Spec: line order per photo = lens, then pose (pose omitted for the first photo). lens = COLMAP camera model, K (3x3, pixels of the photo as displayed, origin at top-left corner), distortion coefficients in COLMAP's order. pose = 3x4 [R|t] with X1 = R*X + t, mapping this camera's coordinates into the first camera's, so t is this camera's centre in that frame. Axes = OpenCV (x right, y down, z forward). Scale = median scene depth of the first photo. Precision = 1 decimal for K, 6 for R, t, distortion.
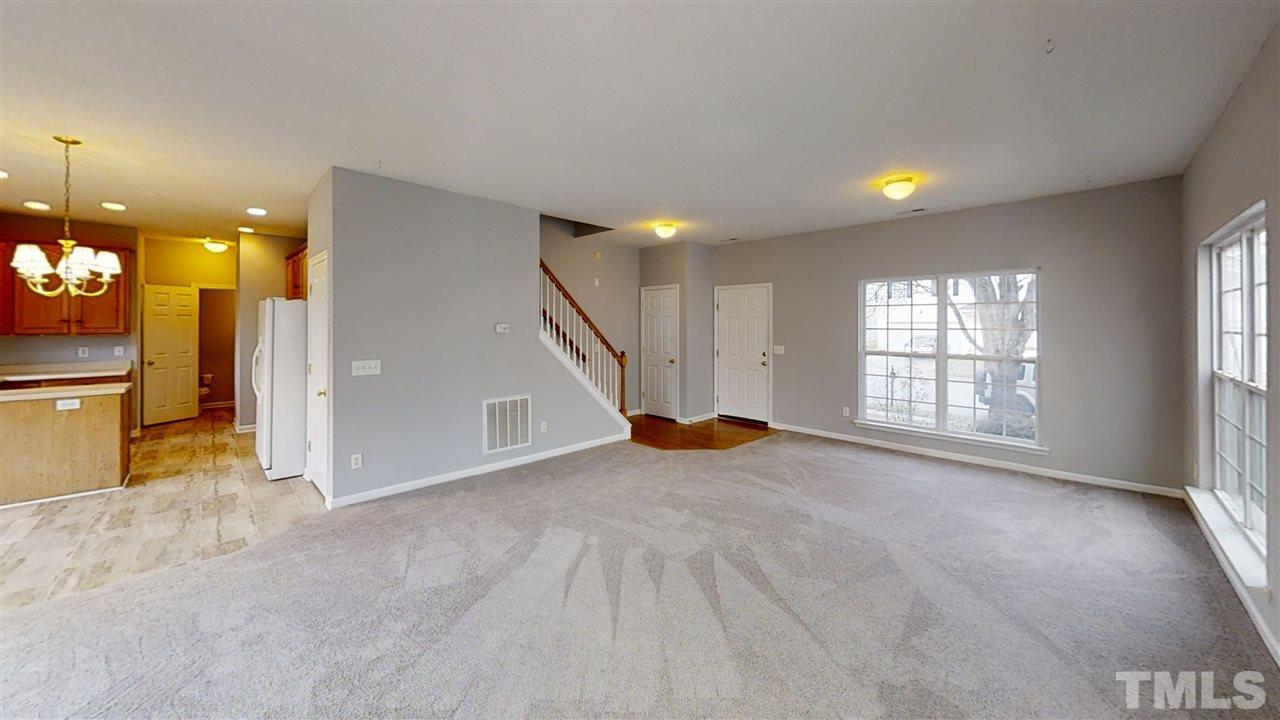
lens RADIAL K [[448.8, 0, 636.2], [0, 448.8, 326.1], [0, 0, 1]] dist [-0.000051, -0.000006]
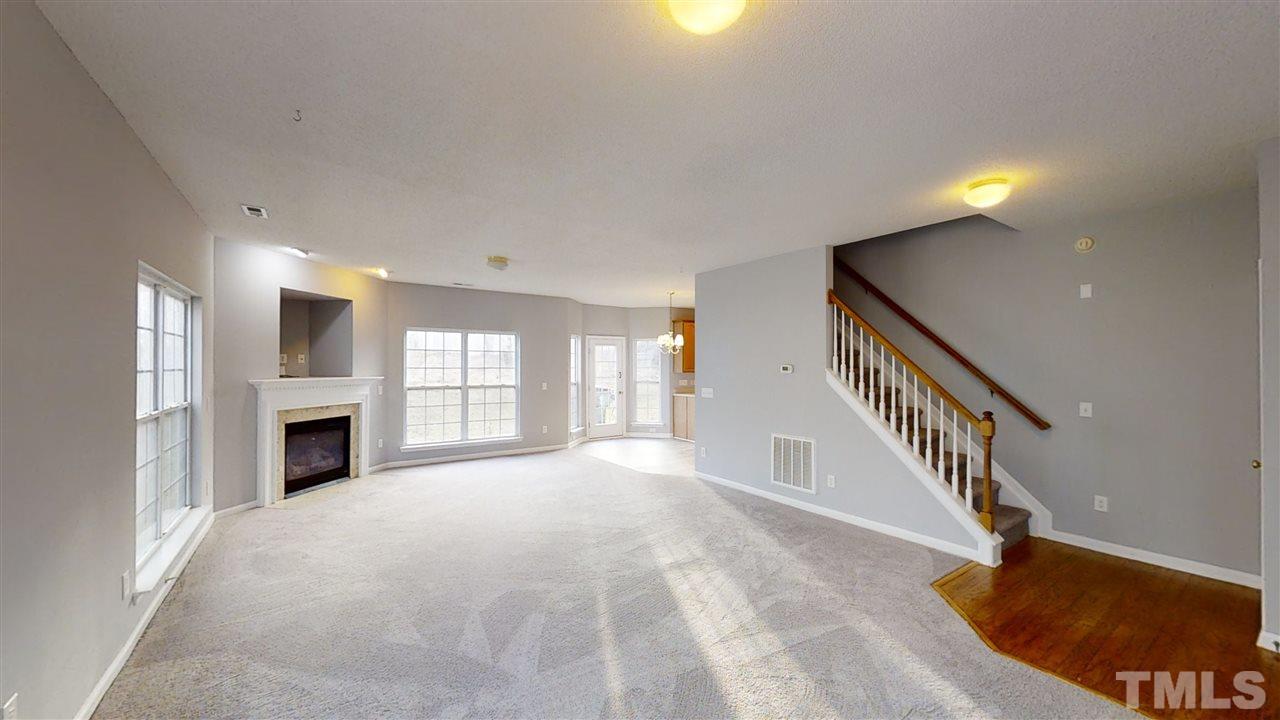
lens RADIAL K [[470.0, 0, 640.3], [0, 470.0, 363.5], [0, 0, 1]] dist [0.001012, -0.000091]
pose [[-0.174749, -0.008552, -0.984576, 0.643148], [-0.001649, 0.999963, -0.008393, 0.005743], [0.984612, 0.000157, -0.174757, 0.680672]]
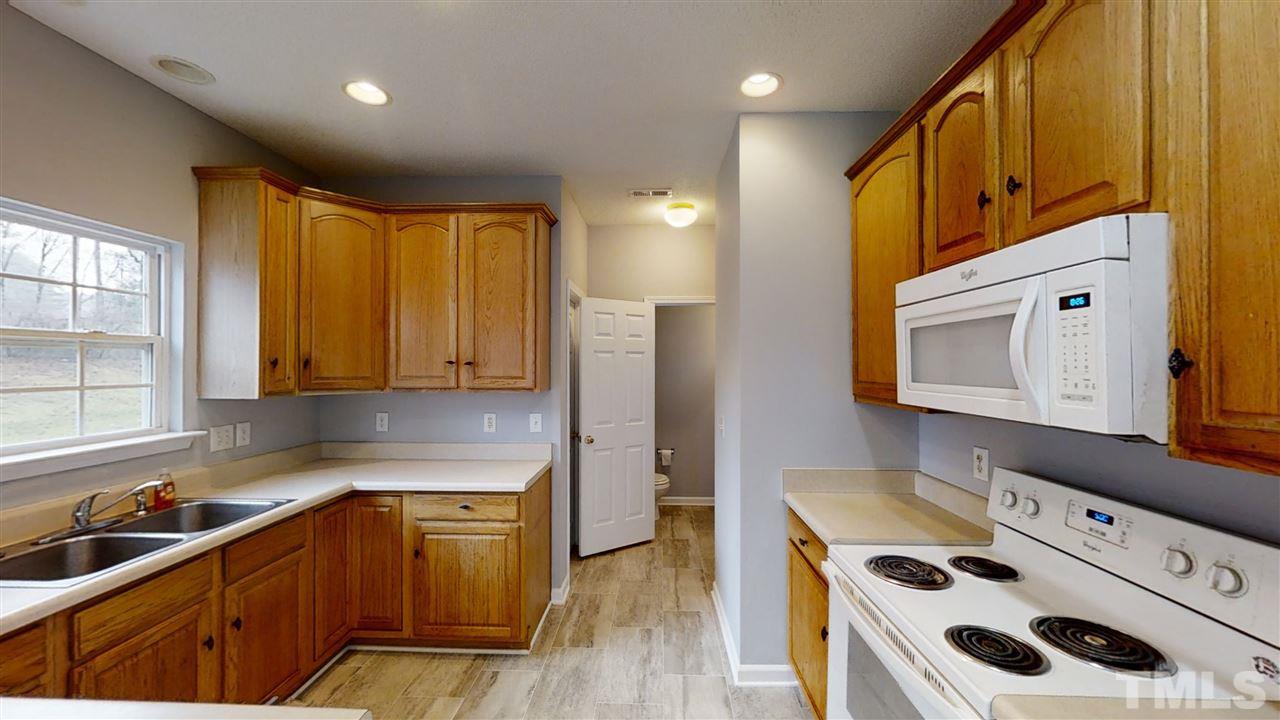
lens RADIAL K [[470.0, 0, 640.3], [0, 470.0, 363.5], [0, 0, 1]] dist [0.001012, -0.000091]
pose [[0.690772, -0.012290, -0.722968, -0.719079], [0.007412, 0.999923, -0.009916, -0.002411], [0.723034, 0.001491, 0.690811, 0.744213]]
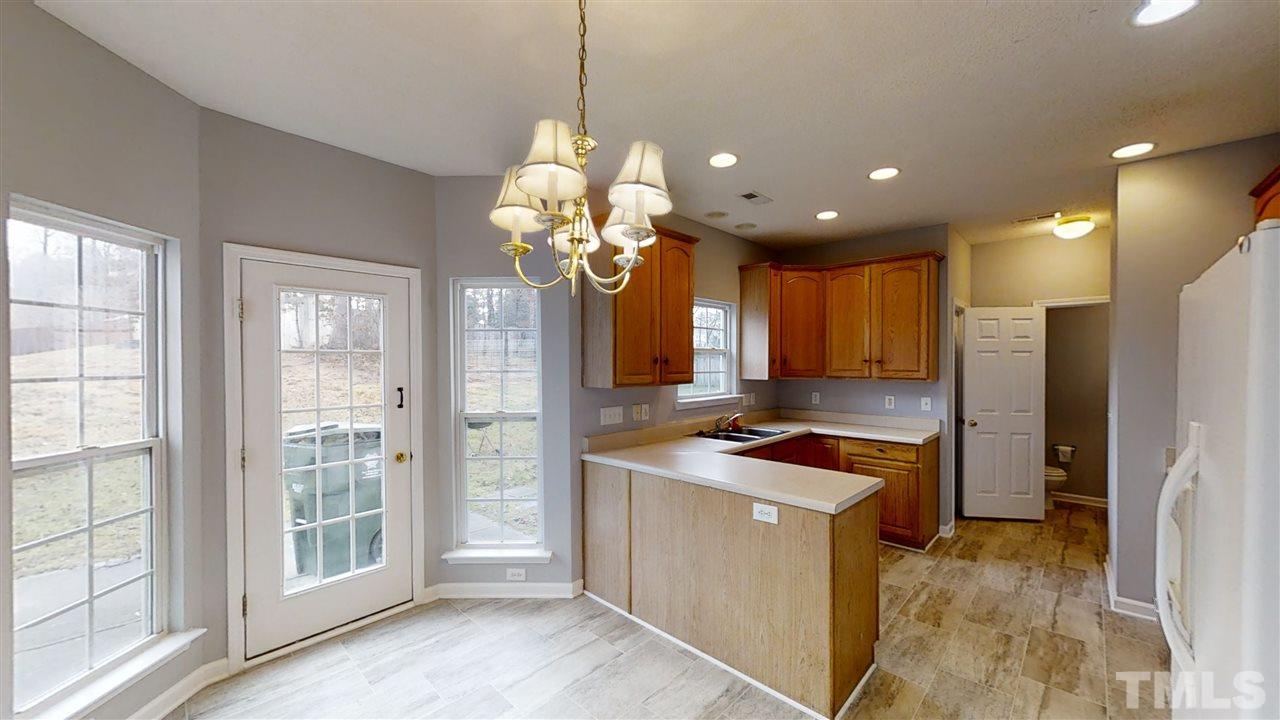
lens RADIAL K [[465.0, 0, 641.0], [0, 465.0, 364.3], [0, 0, 1]] dist [0.000495, -0.000137]
pose [[0.039820, -0.006870, -0.999183, -0.475092], [0.000308, 0.999976, -0.006863, 0.000659], [0.999207, -0.000035, 0.039821, 0.551008]]
